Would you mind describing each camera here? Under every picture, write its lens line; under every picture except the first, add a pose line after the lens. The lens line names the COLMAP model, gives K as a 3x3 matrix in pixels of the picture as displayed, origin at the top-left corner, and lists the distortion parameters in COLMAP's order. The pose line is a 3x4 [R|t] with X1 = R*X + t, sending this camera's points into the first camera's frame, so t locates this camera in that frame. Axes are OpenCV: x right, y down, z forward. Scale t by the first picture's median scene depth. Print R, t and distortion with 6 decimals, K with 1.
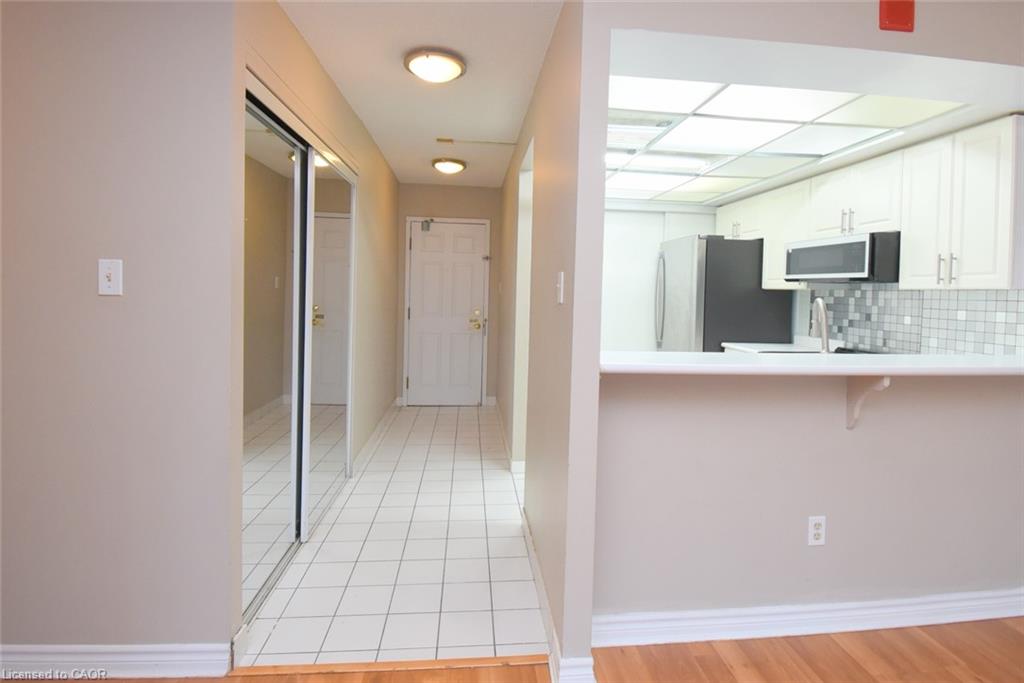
lens RADIAL K [[451.3, 0, 512.0], [0, 451.3, 341.5], [0, 0, 1]] dist [-0.002157, -0.000693]
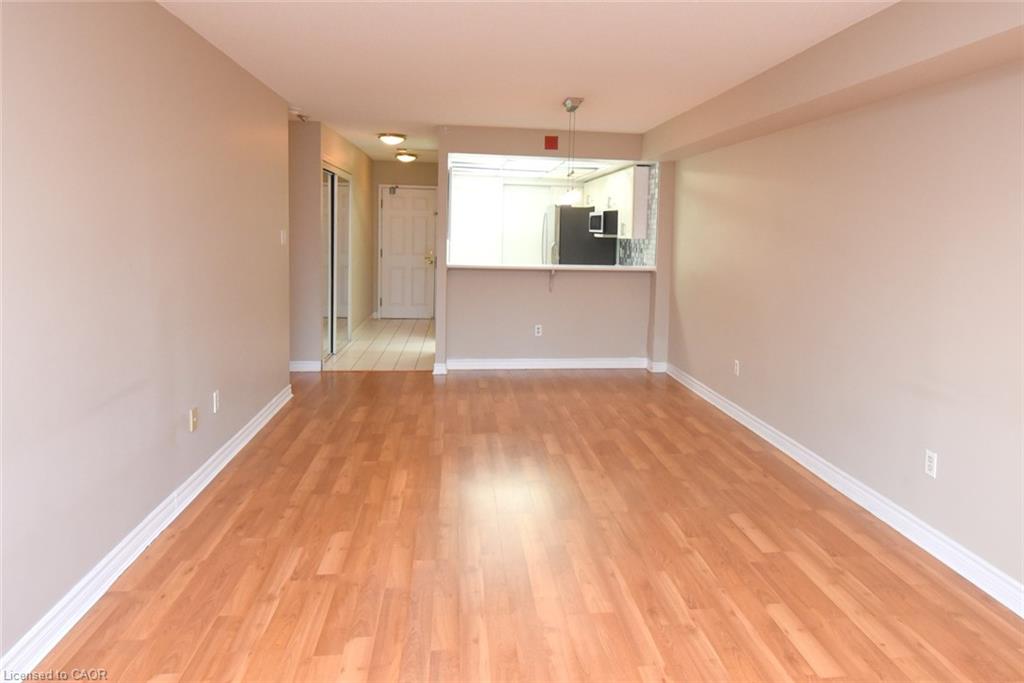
lens RADIAL K [[519.6, 0, 515.7], [0, 519.6, 323.9], [0, 0, 1]] dist [0.002152, 0.000184]
pose [[0.999529, 0.001462, 0.030663, 0.152298], [-0.003217, 0.998354, 0.057254, 0.070236], [-0.030529, -0.057326, 0.997889, -0.692661]]
